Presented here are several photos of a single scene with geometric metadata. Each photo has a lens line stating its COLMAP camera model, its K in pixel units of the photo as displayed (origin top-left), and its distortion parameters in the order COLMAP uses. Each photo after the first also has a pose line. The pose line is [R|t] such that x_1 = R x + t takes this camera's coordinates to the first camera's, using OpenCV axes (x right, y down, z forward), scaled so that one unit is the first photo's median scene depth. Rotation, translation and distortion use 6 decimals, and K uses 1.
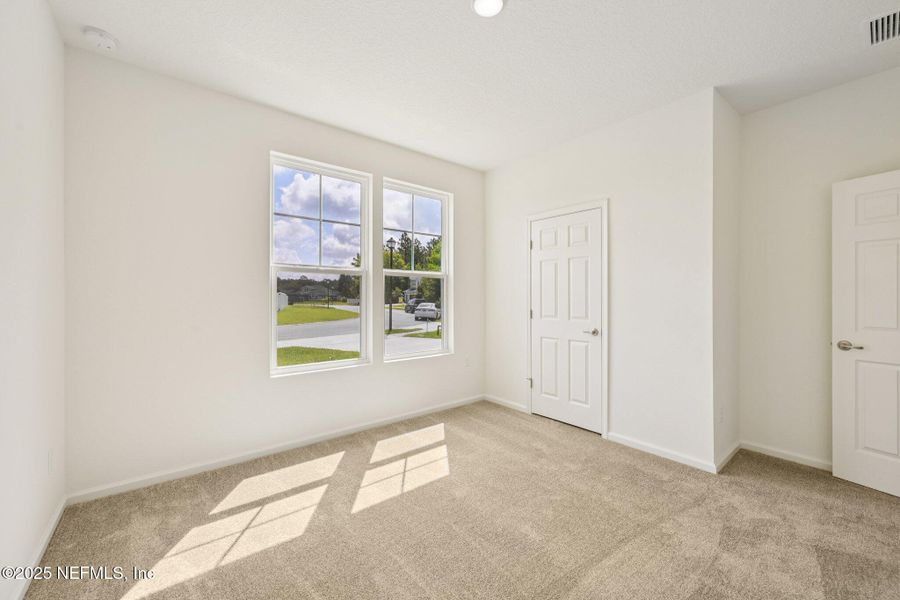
lens RADIAL K [[346.7, 0, 445.4], [0, 346.7, 298.6], [0, 0, 1]] dist [0.000269, 0.000028]
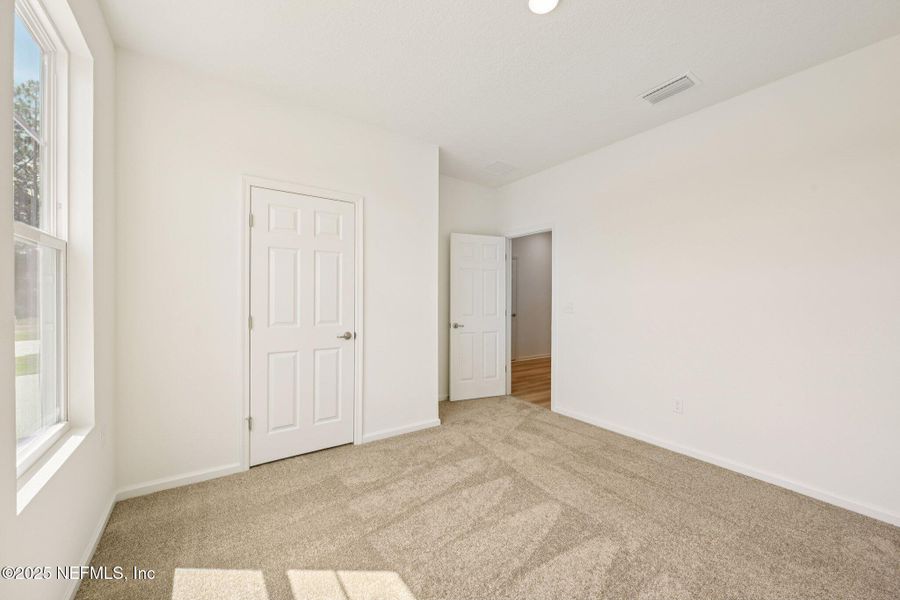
lens RADIAL K [[357.7, 0, 450.0], [0, 357.7, 300.0], [0, 0, 1]] dist [0.000776, 0.000017]
pose [[0.060537, -0.009010, 0.998125, -0.510968], [-0.005761, 0.999939, 0.009376, -0.009716], [-0.998149, -0.006318, 0.060481, 0.677426]]
